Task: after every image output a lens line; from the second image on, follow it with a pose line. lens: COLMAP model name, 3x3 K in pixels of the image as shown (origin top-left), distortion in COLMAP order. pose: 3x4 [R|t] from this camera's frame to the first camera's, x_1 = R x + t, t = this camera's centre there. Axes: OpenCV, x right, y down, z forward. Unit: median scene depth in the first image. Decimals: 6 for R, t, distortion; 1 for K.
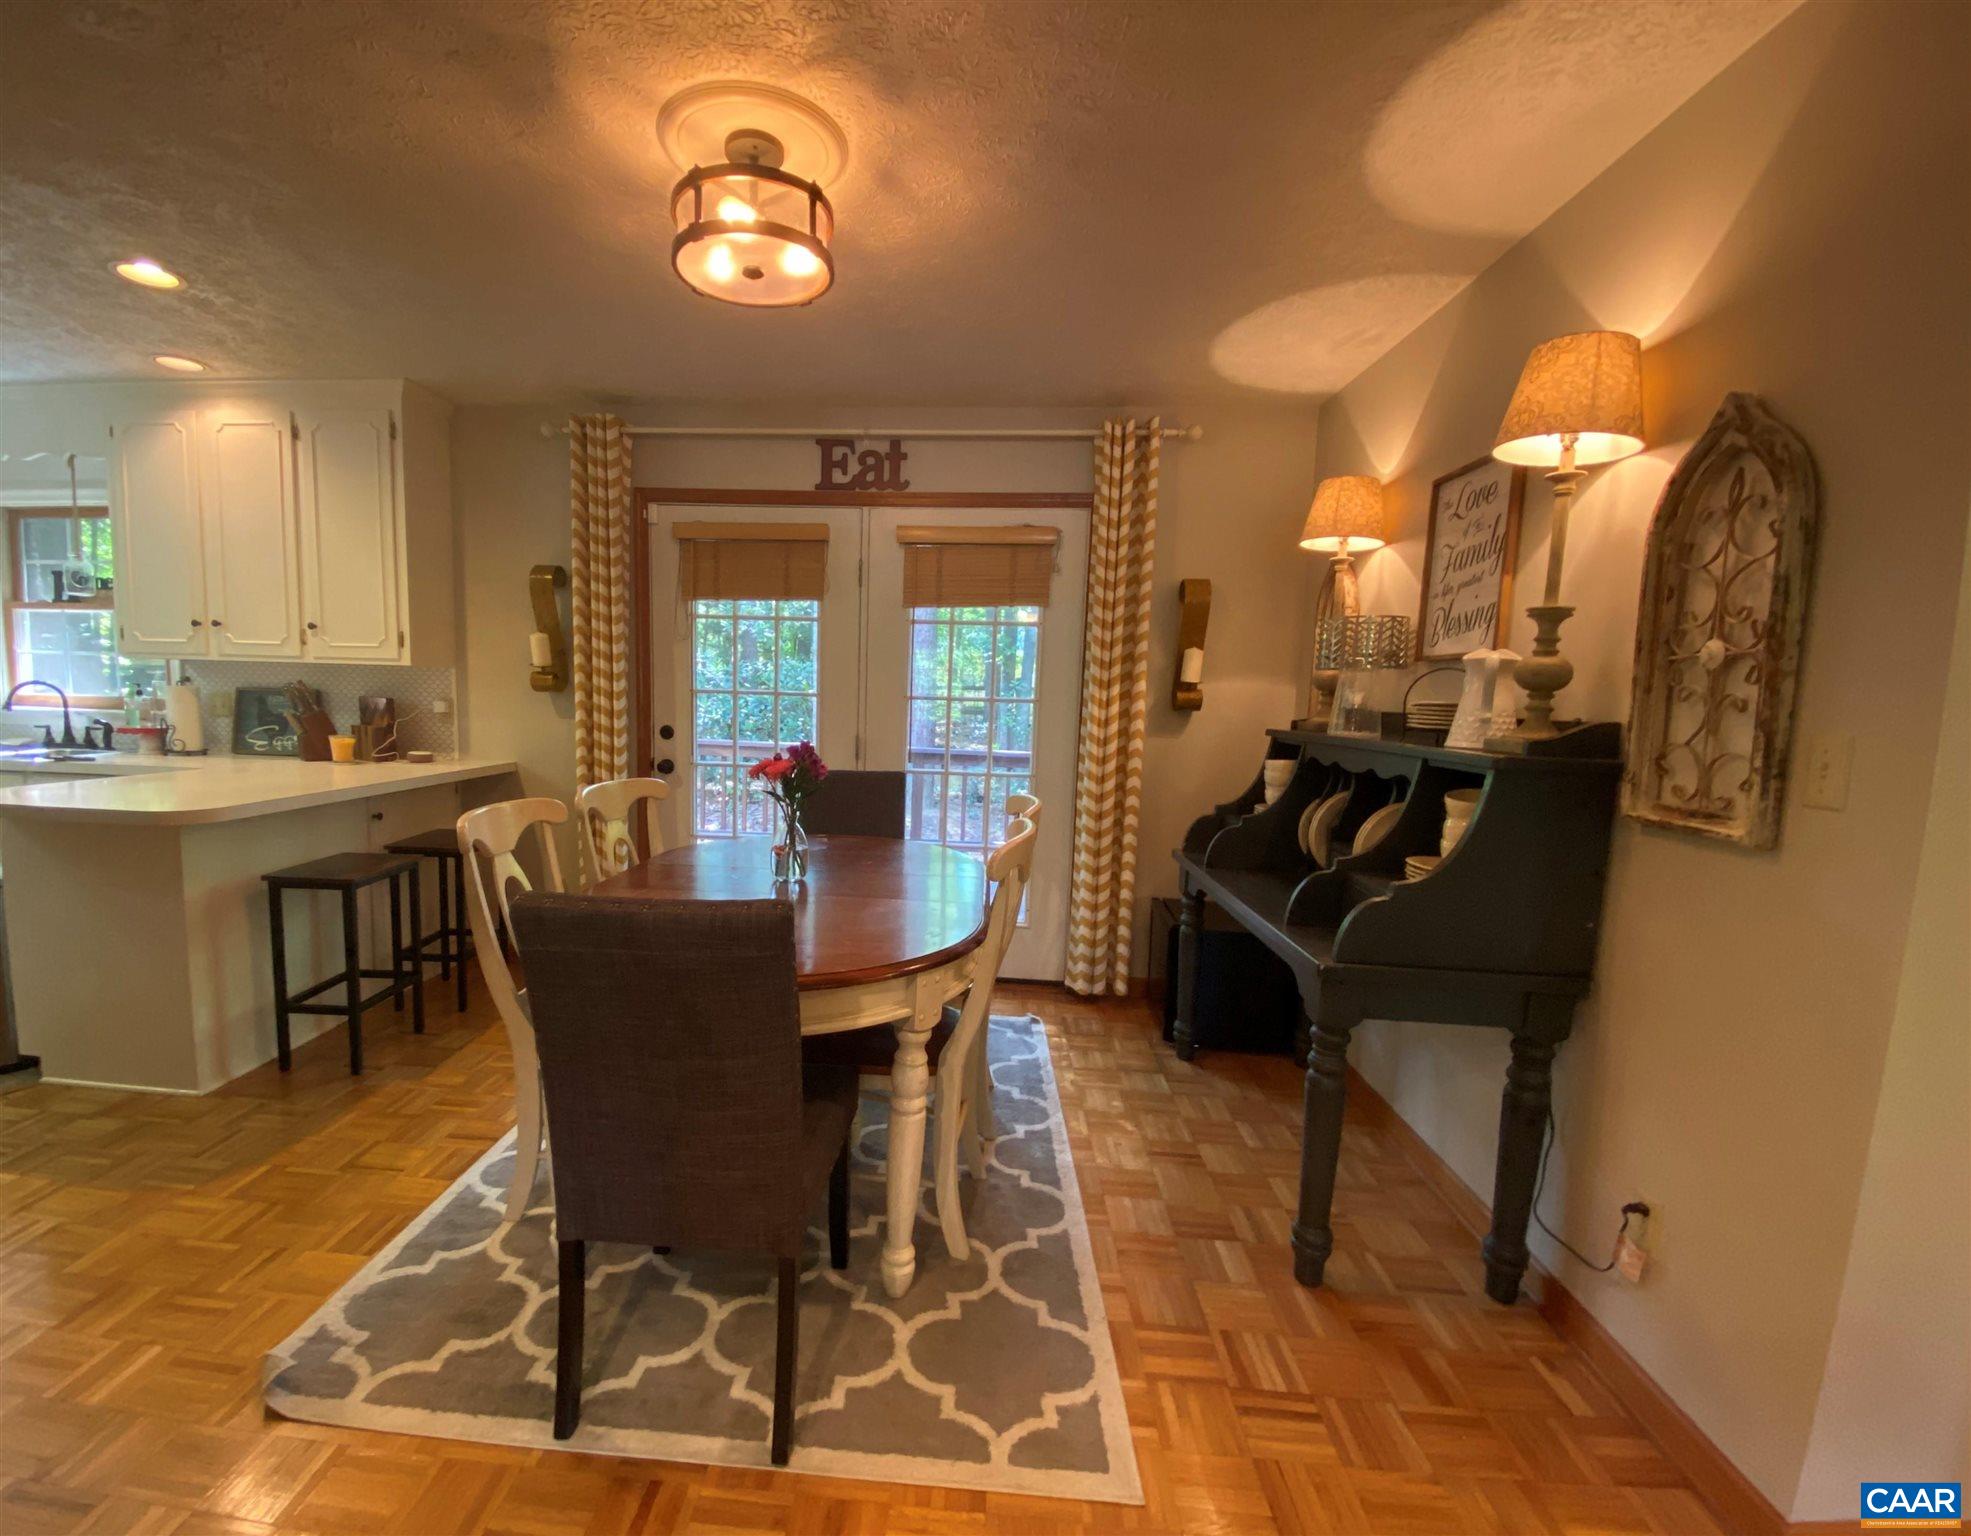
lens RADIAL K [[860.6, 0, 904.3], [0, 860.6, 794.9], [0, 0, 1]] dist [0.012711, -0.003100]
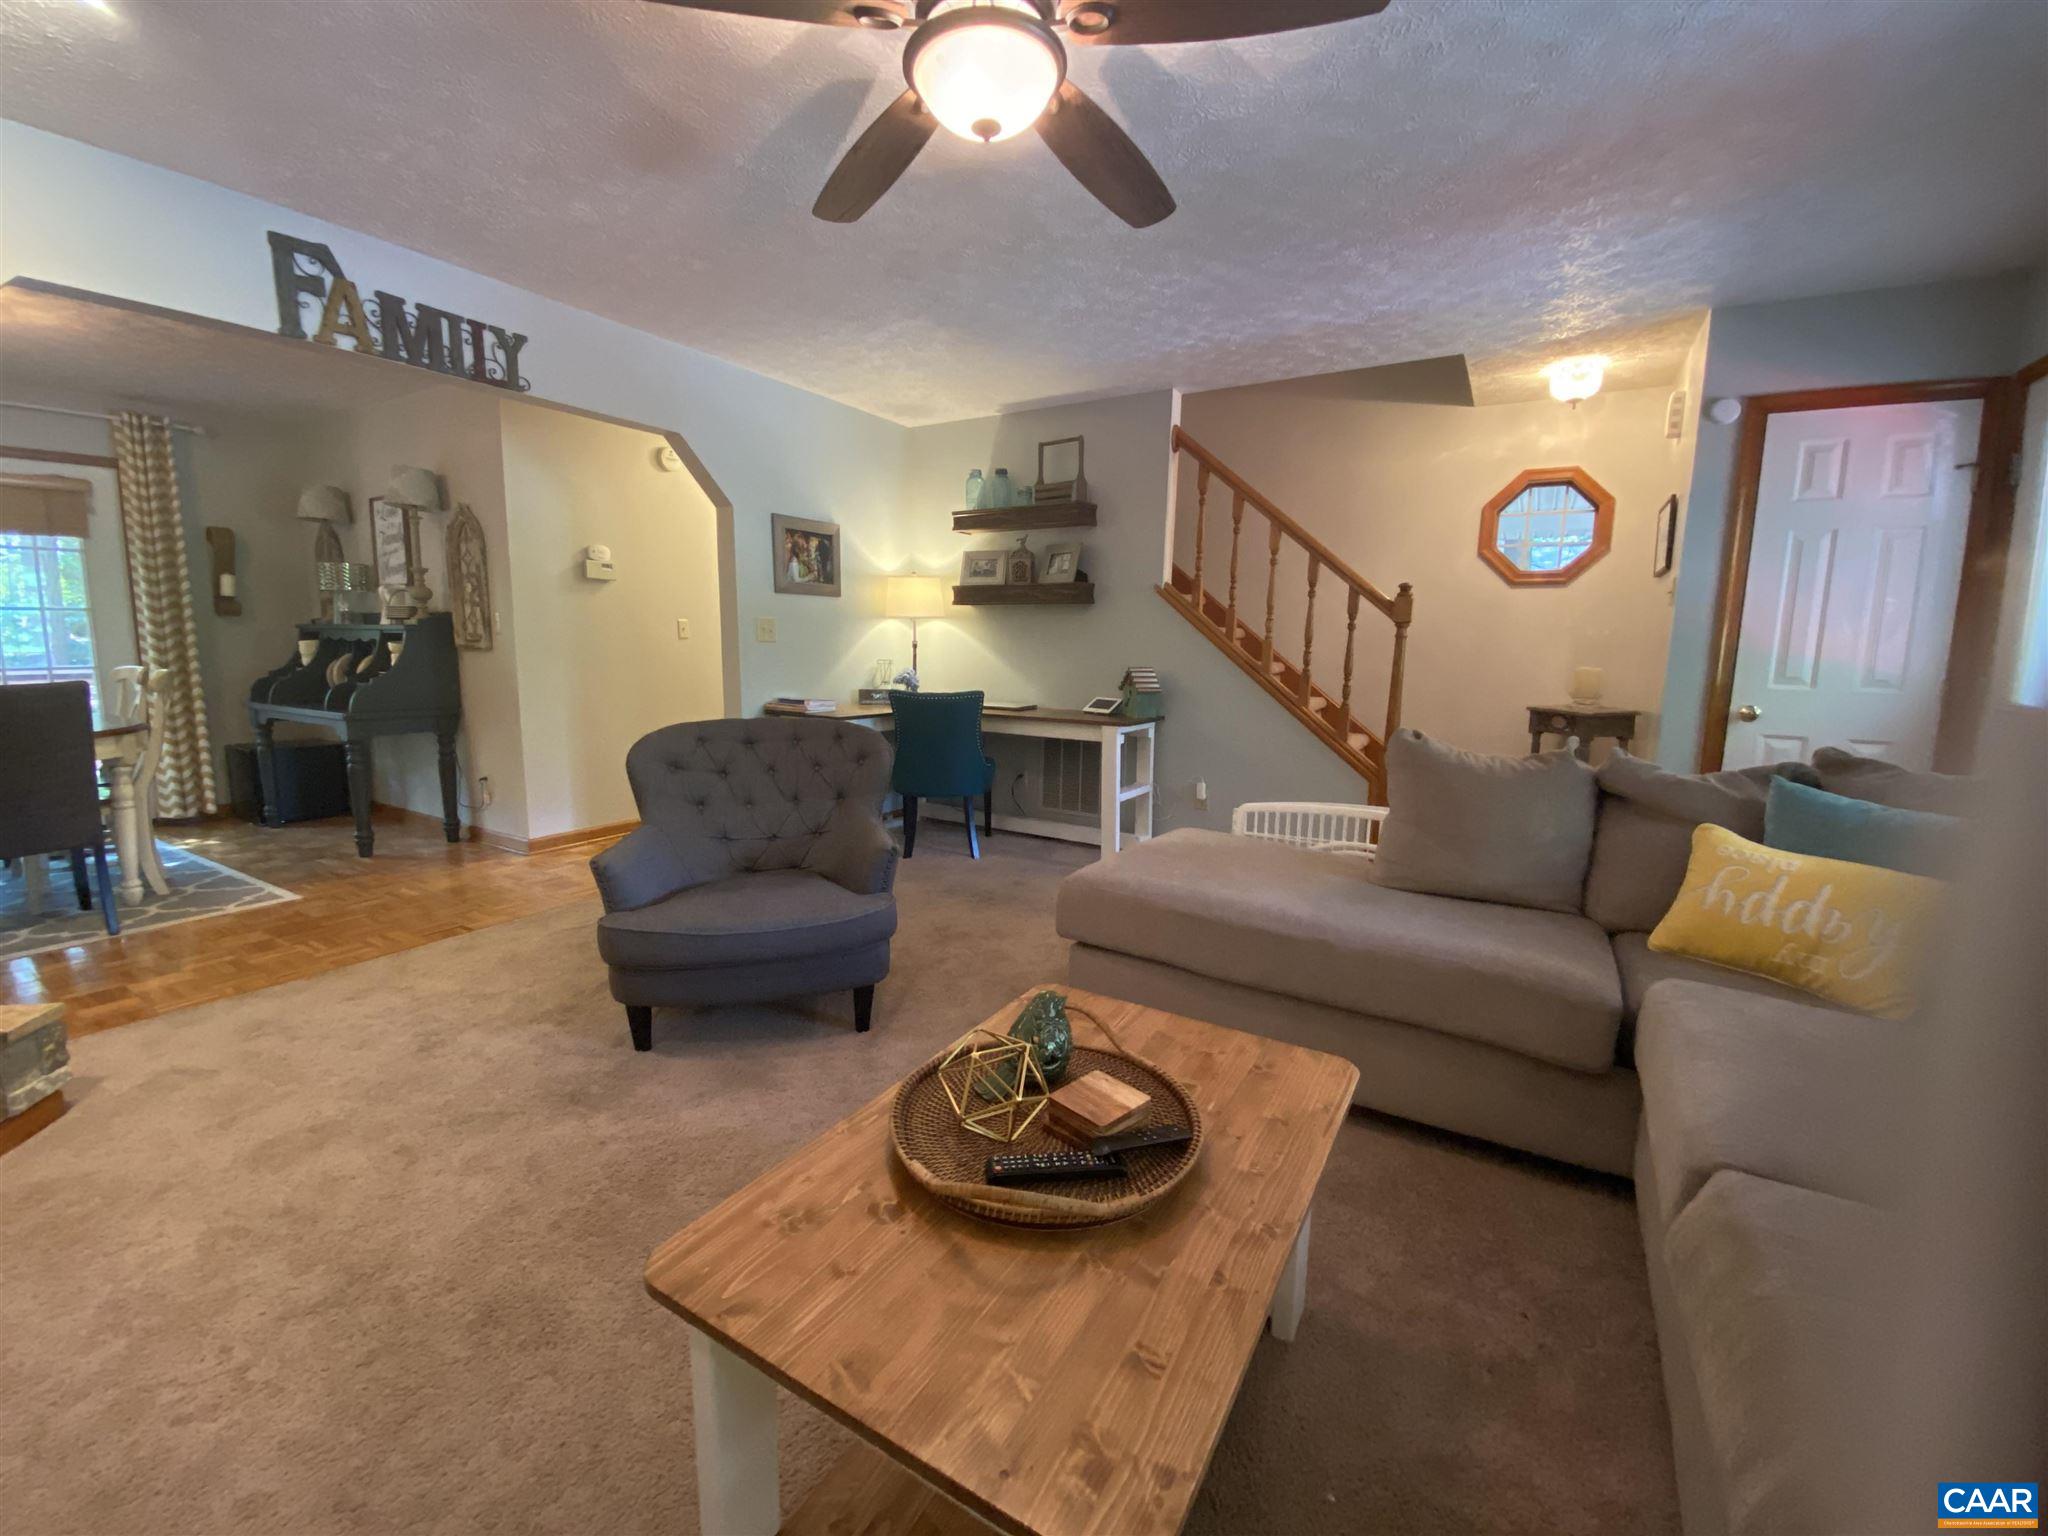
lens RADIAL K [[834.3, 0, 1033.7], [0, 834.3, 784.2], [0, 0, 1]] dist [0.006675, -0.013279]
pose [[0.429901, -0.164477, 0.887768, -0.534603], [0.095957, 0.986021, 0.136214, 0.174335], [-0.897762, 0.026629, 0.439675, -1.185648]]
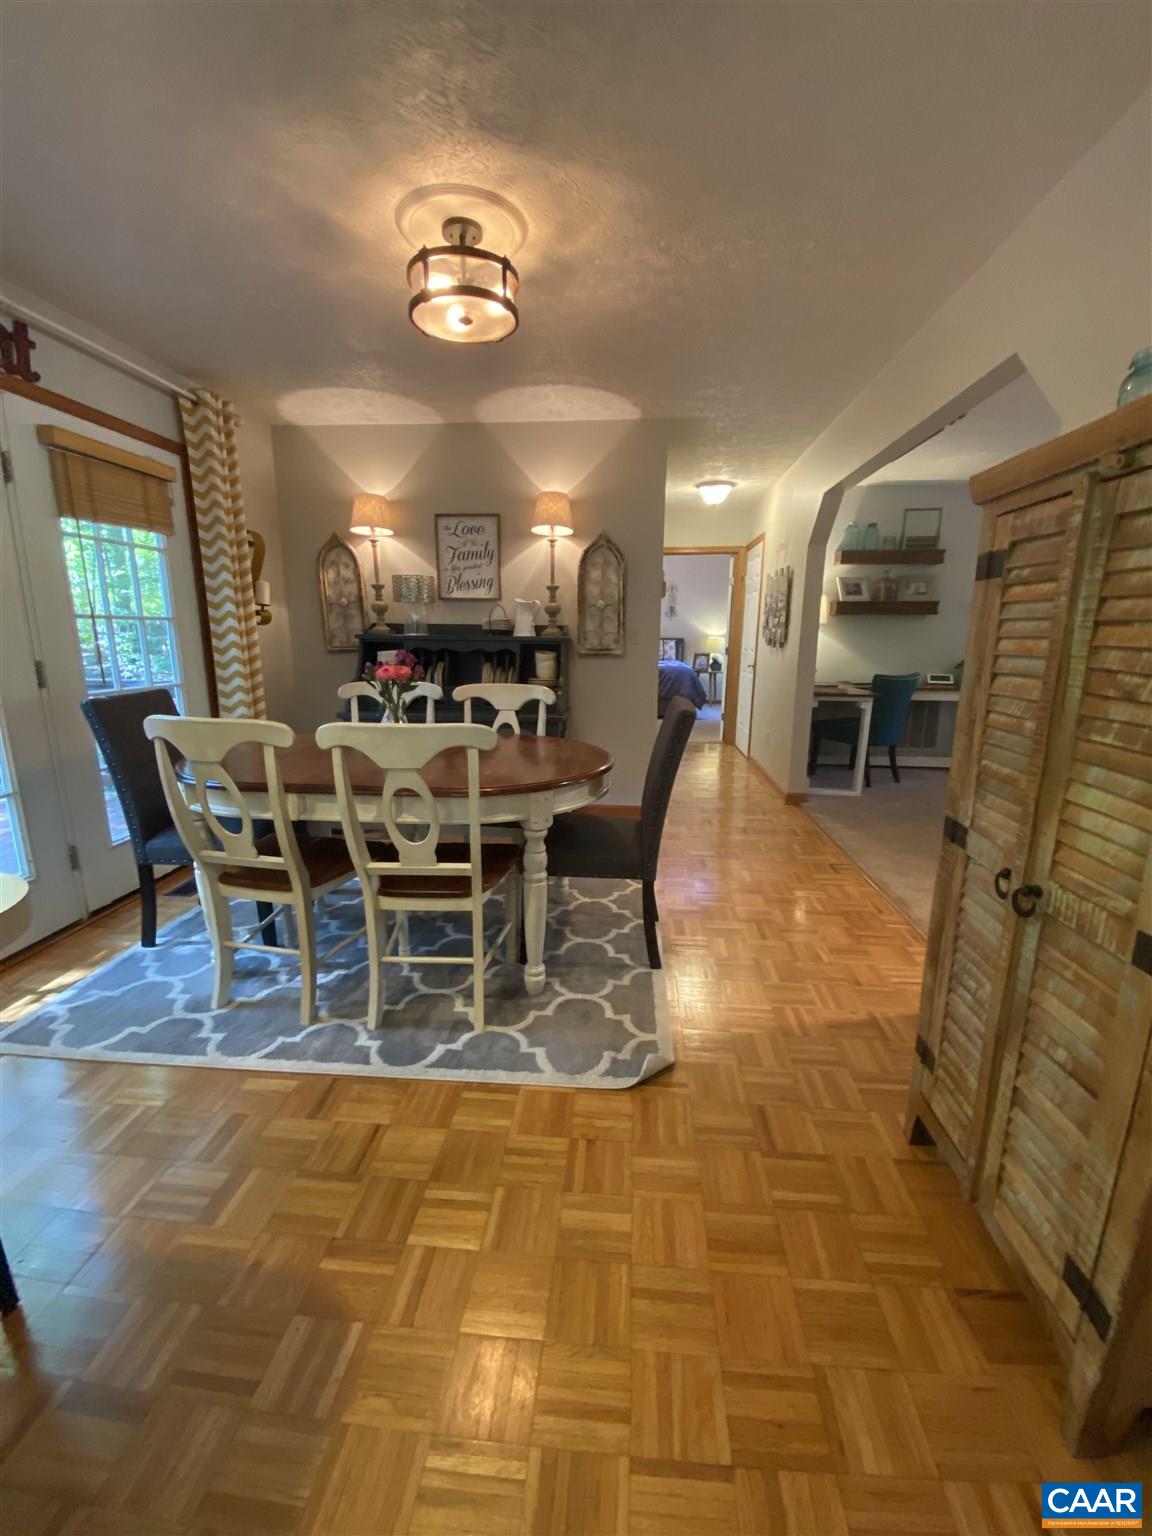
lens RADIAL K [[625.7, 0, 569.4], [0, 625.7, 769.6], [0, 0, 1]] dist [0.006675, -0.013279]
pose [[-0.009853, -0.232026, 0.972660, -0.965633], [0.112223, 0.966305, 0.231646, -0.061203], [-0.993634, 0.111438, 0.016518, 0.619426]]
